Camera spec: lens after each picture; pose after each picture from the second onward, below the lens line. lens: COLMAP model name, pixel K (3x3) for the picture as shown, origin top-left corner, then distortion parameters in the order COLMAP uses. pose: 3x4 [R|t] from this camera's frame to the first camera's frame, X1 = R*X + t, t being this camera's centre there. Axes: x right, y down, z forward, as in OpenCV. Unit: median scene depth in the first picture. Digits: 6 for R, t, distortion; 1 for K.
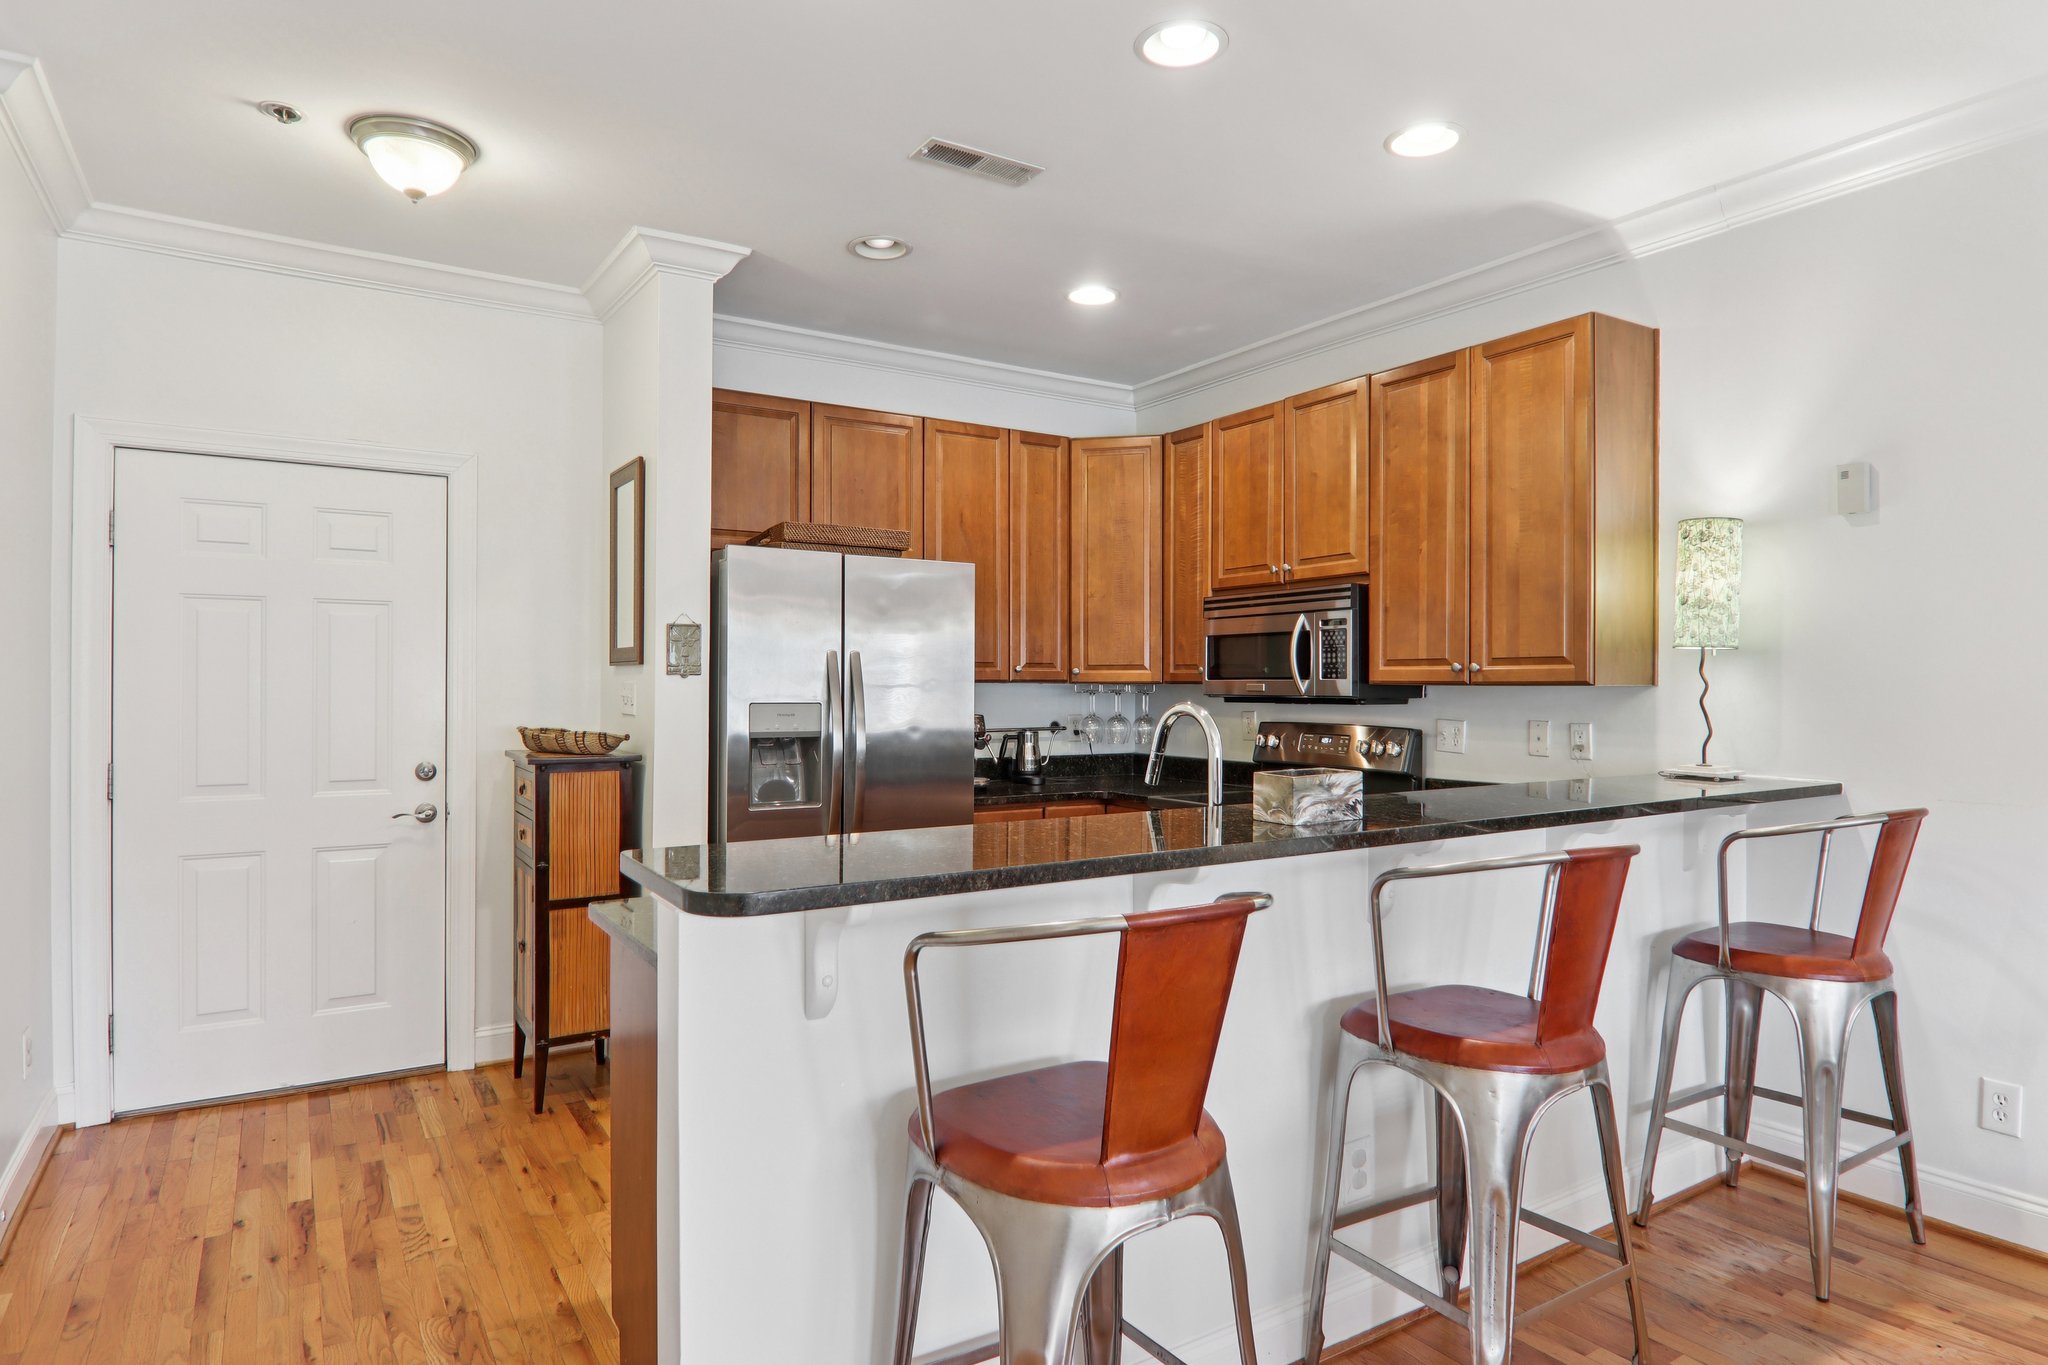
lens RADIAL K [[1160.7, 0, 1012.3], [0, 1160.7, 672.7], [0, 0, 1]] dist [0.001223, -0.020883]
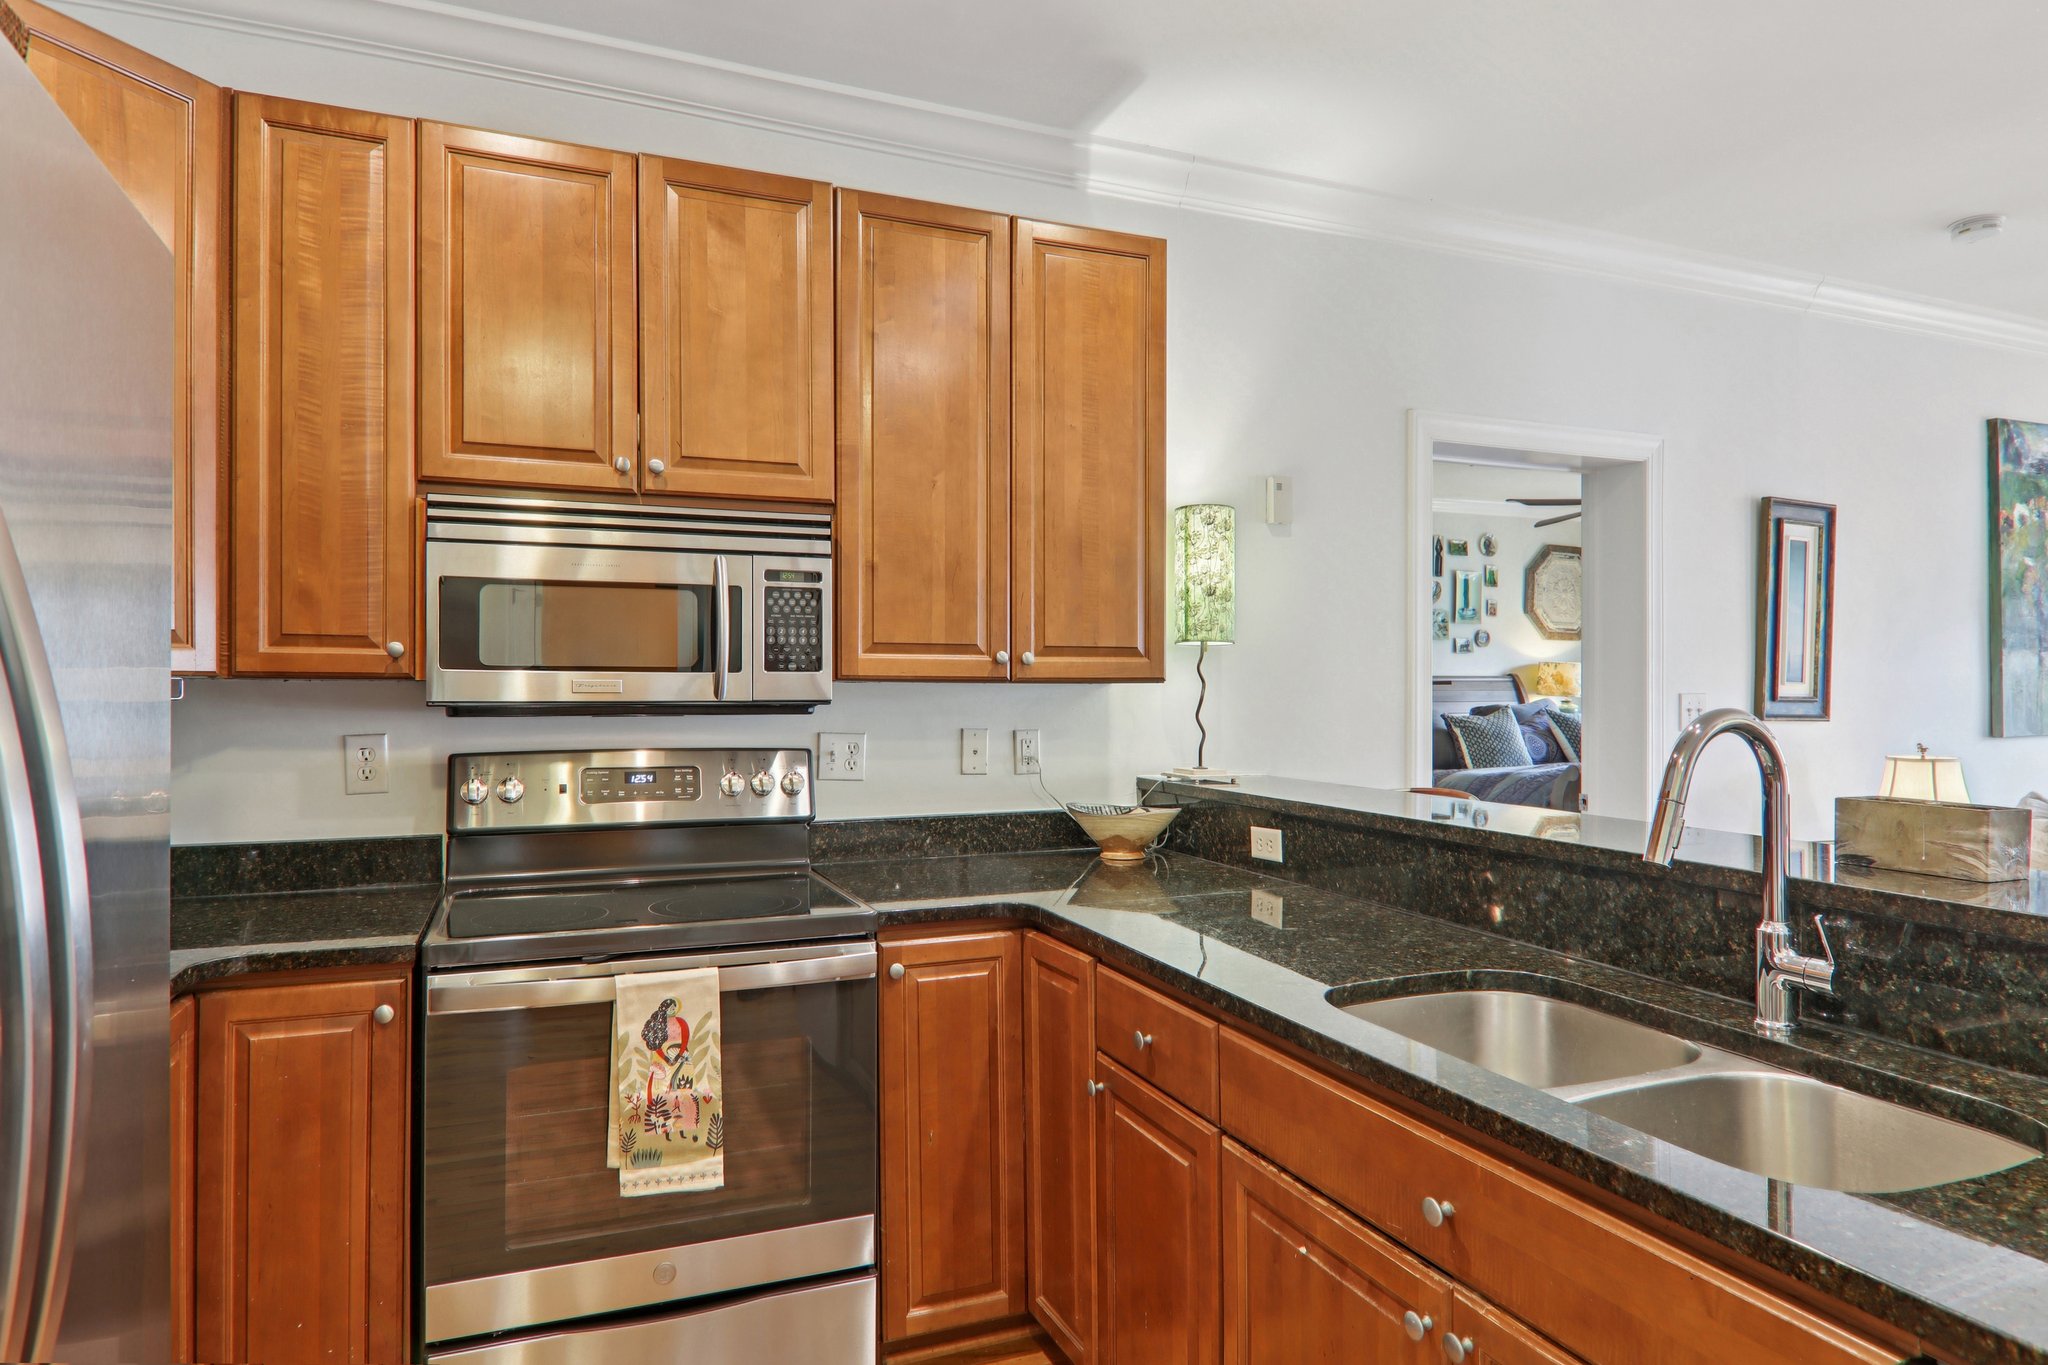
lens RADIAL K [[1193.9, 0, 1024.0], [0, 1193.9, 682.5], [0, 0, 1]] dist [0.012296, -0.020197]
pose [[0.163827, 0.003244, 0.986484, -0.314033], [-0.010730, 0.999941, -0.001507, 0.011058], [-0.986431, -0.010338, 0.163852, 0.800713]]
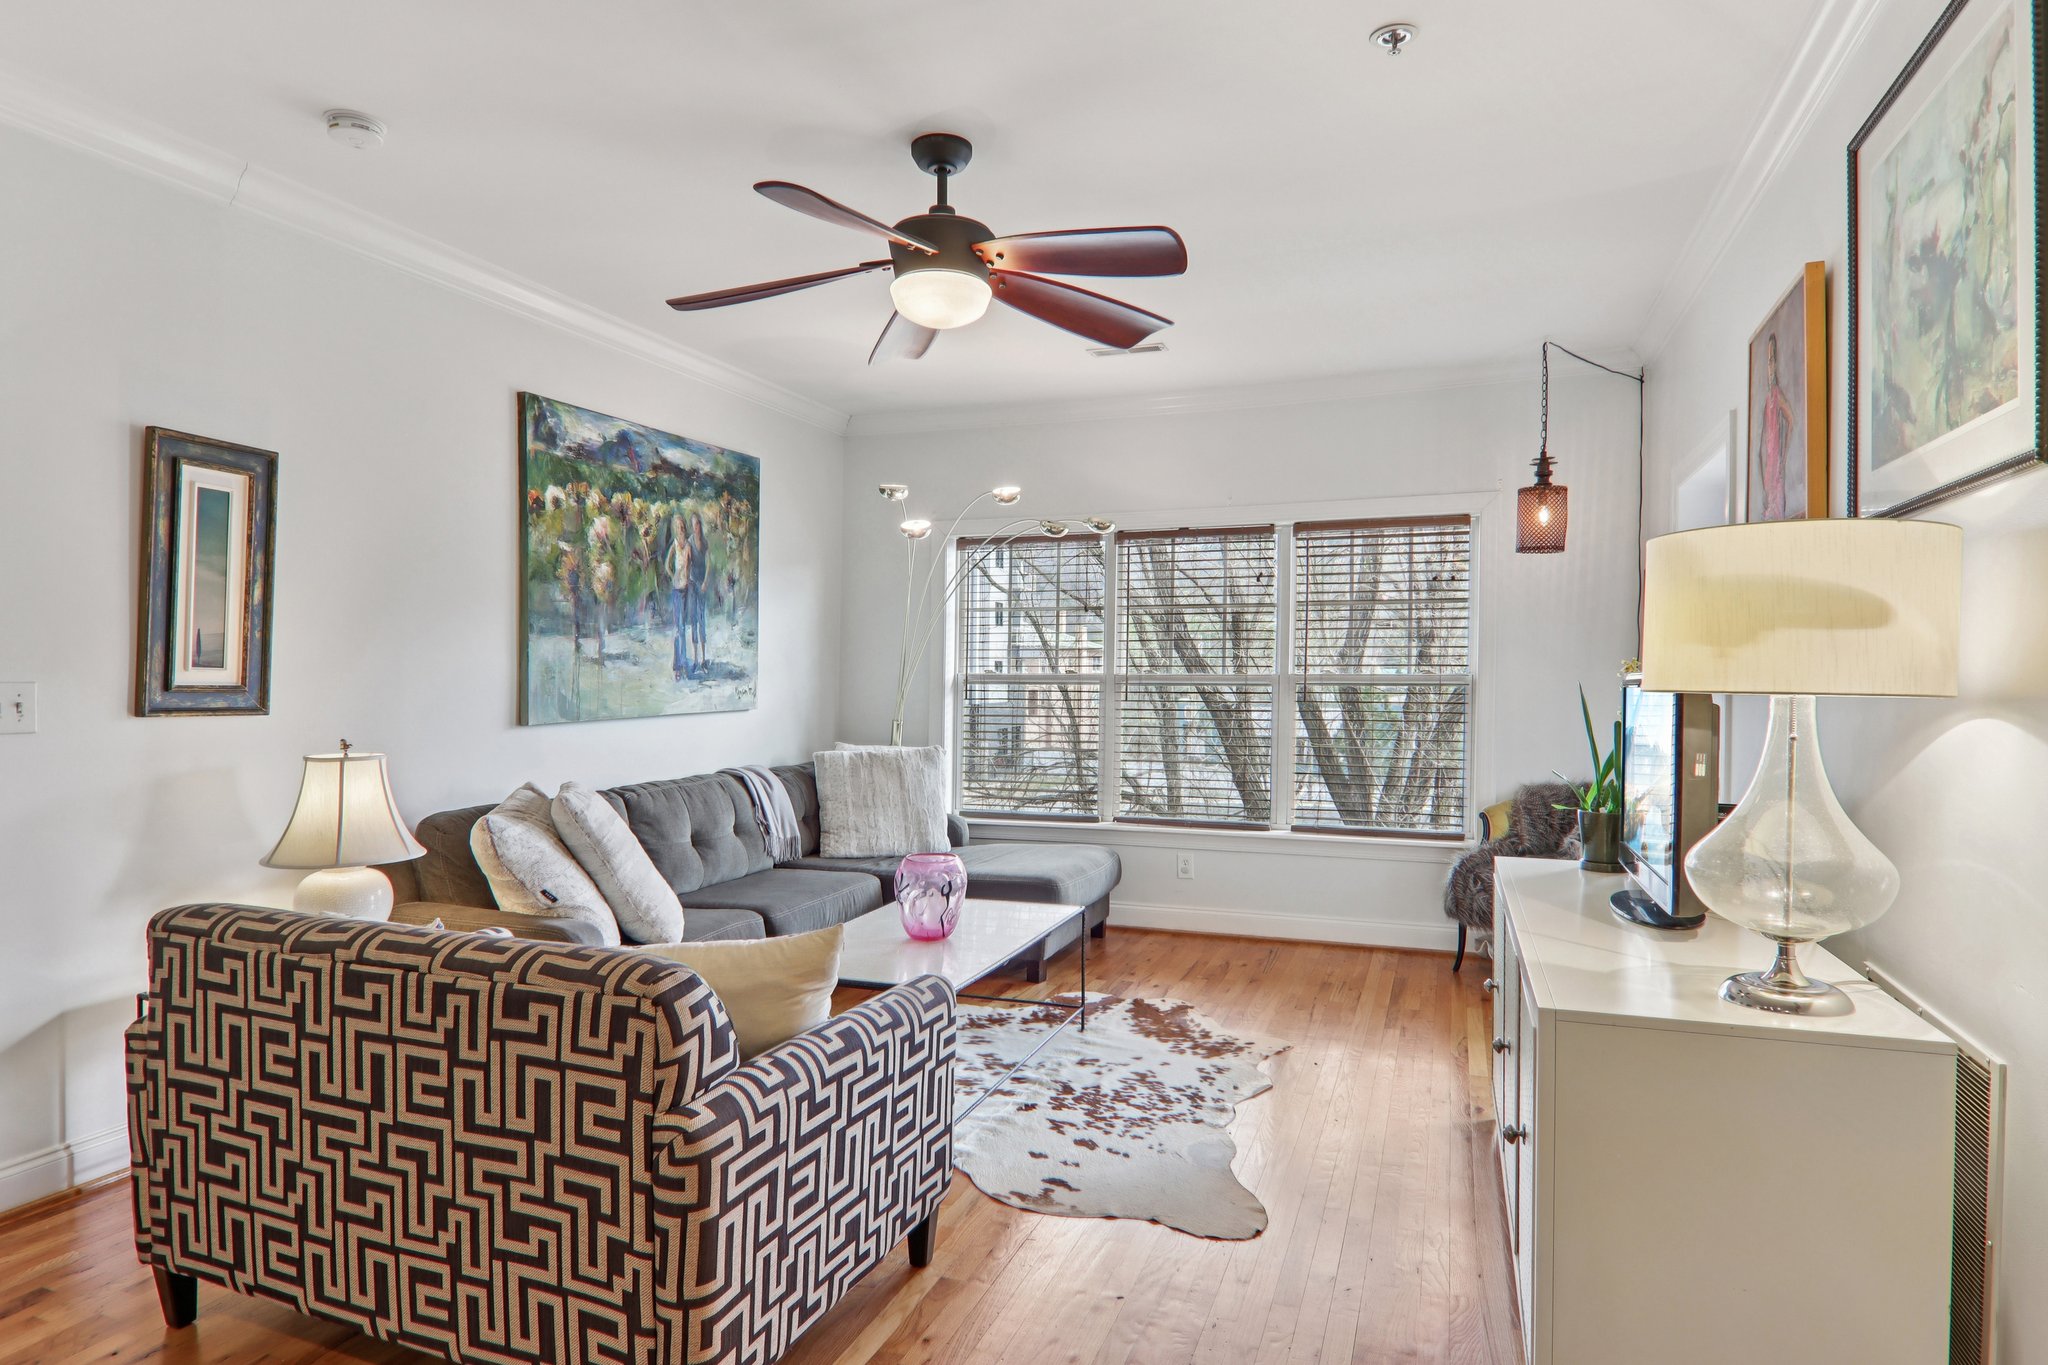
lens RADIAL K [[1160.7, 0, 1012.3], [0, 1160.7, 672.7], [0, 0, 1]] dist [0.001223, -0.020883]
pose [[-0.606559, -0.004405, 0.795027, -0.135941], [-0.012503, 0.999914, -0.003998, 0.002257], [-0.794941, -0.012366, -0.606561, 0.342346]]
